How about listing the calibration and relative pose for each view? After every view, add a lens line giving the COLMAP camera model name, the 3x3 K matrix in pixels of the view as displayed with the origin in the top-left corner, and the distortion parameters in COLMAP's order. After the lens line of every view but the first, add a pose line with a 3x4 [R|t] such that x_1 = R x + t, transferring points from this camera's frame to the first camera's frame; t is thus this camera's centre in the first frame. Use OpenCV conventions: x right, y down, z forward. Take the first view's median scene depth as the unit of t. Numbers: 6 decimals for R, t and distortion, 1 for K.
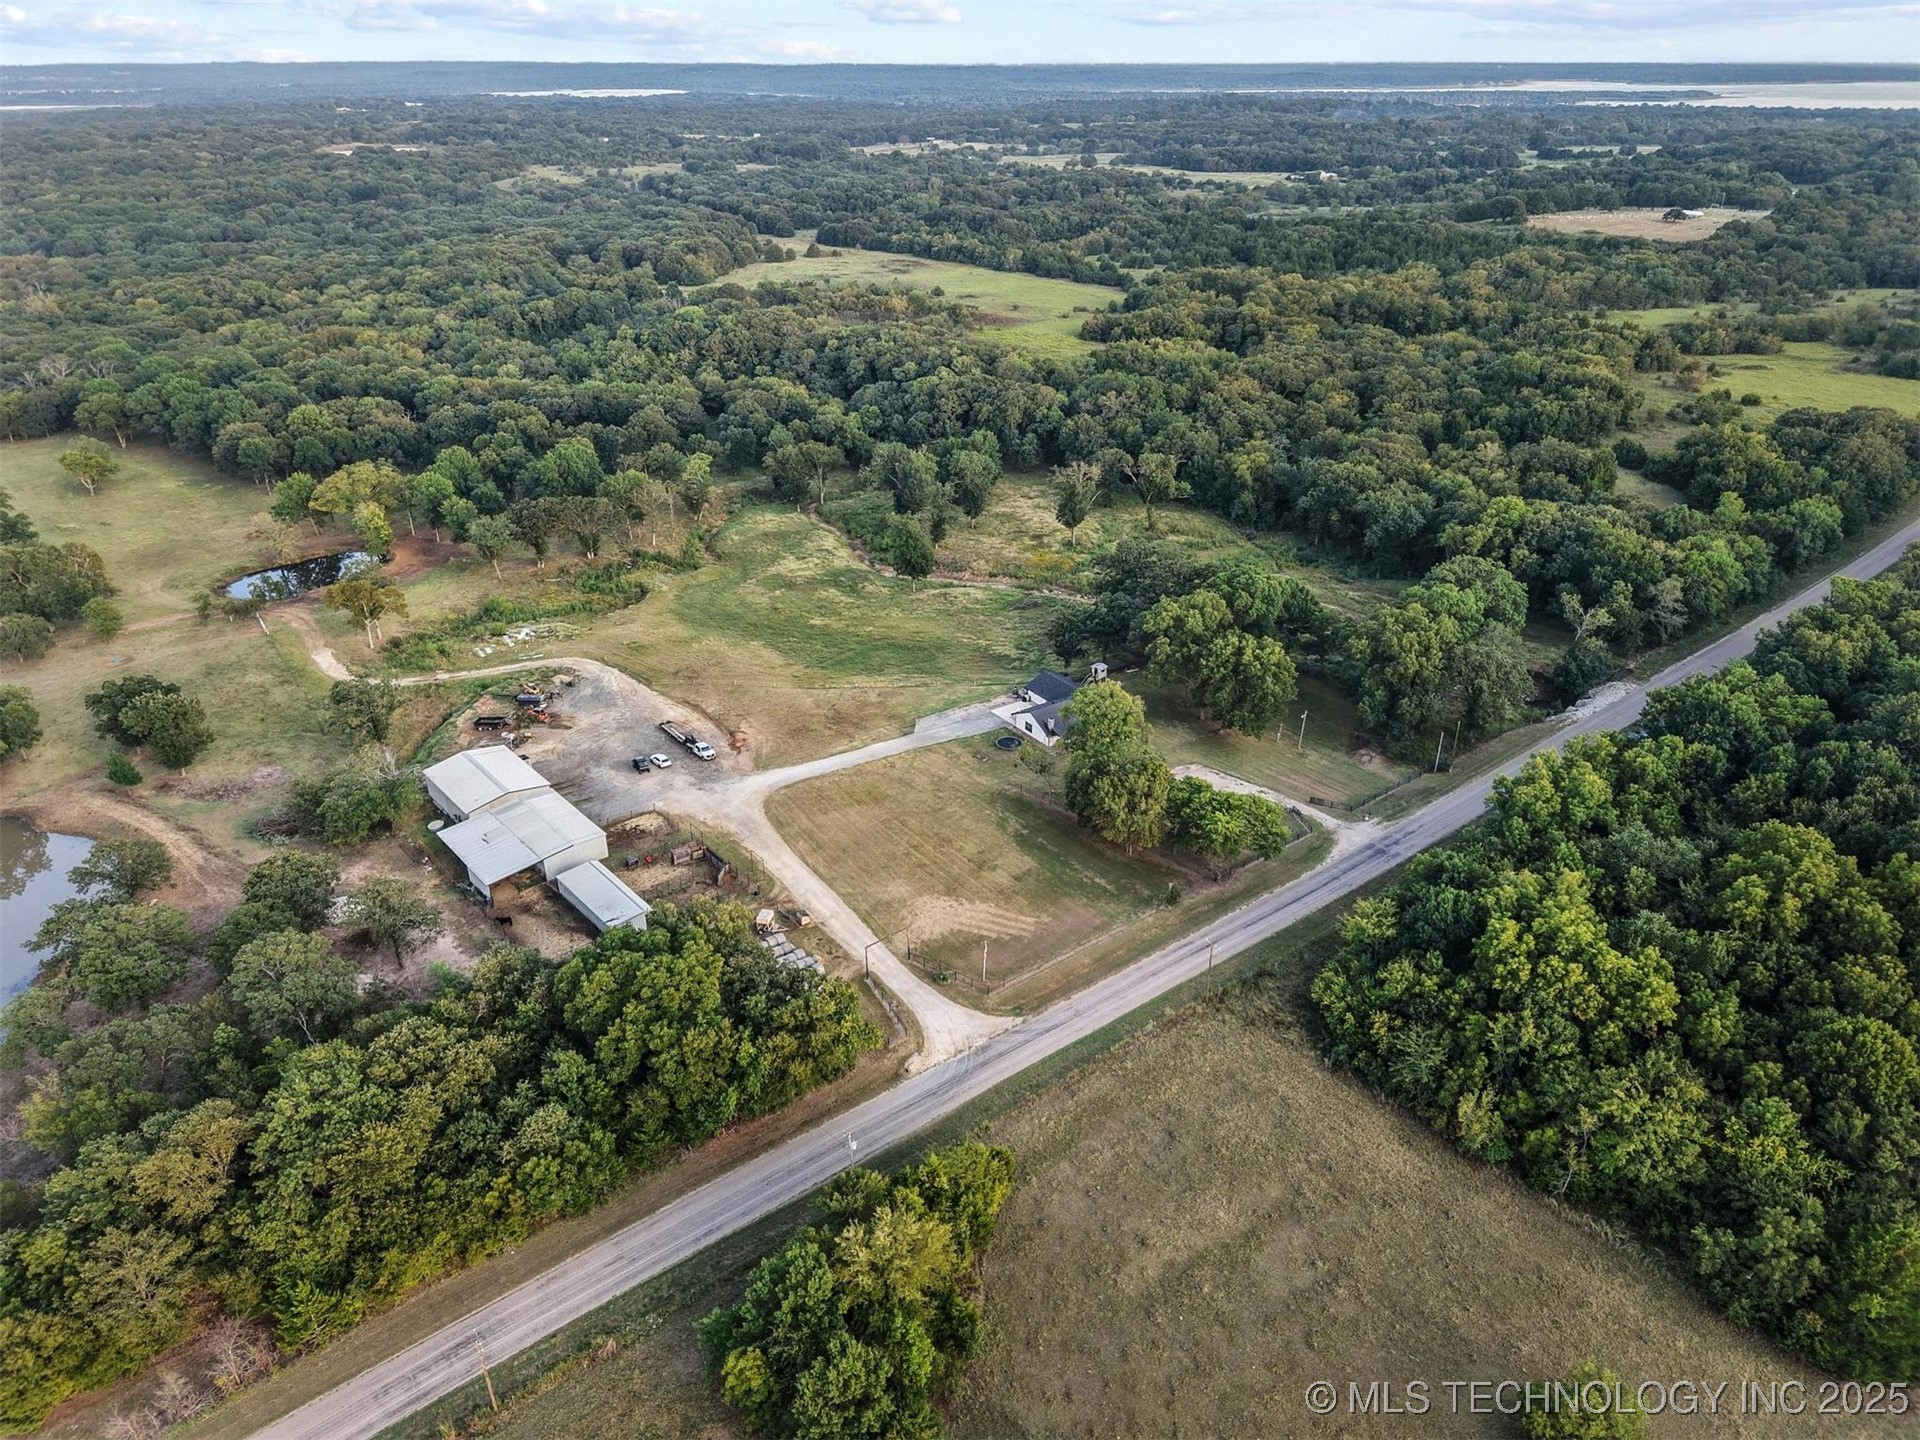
lens RADIAL K [[1281.5, 0, 960.0], [0, 1281.5, 720.0], [0, 0, 1]] dist [0.066629, -0.092263]
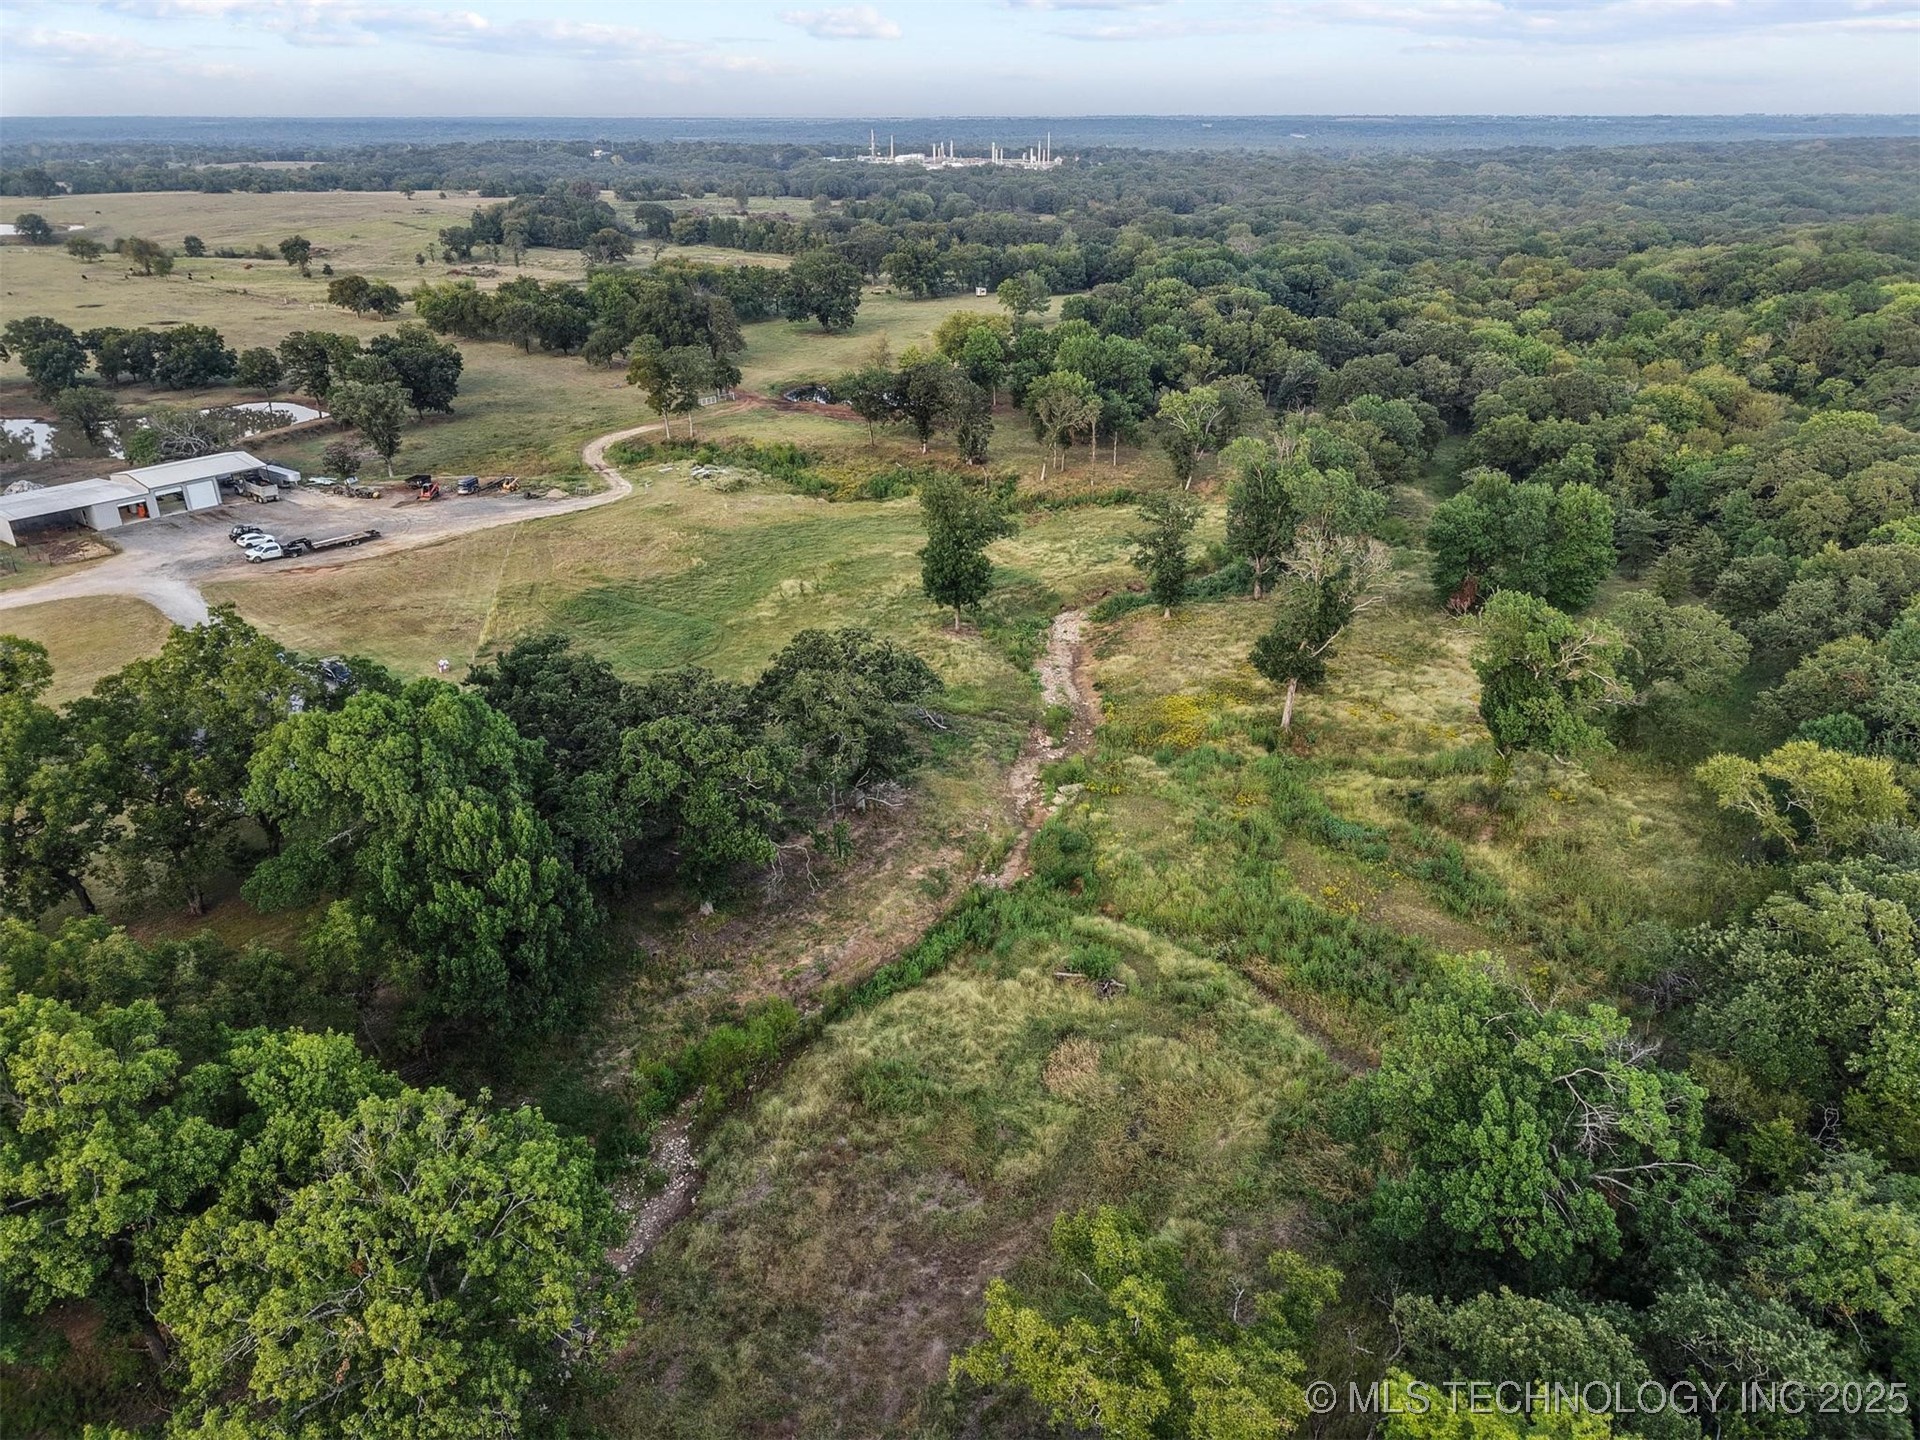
lens RADIAL K [[1281.5, 0, 960.0], [0, 1281.5, 720.0], [0, 0, 1]] dist [0.066629, -0.092263]
pose [[0.189791, 0.408724, -0.892706, 0.679555], [-0.432369, 0.851115, 0.297759, -0.332025], [0.881497, 0.329466, 0.338253, 1.216192]]
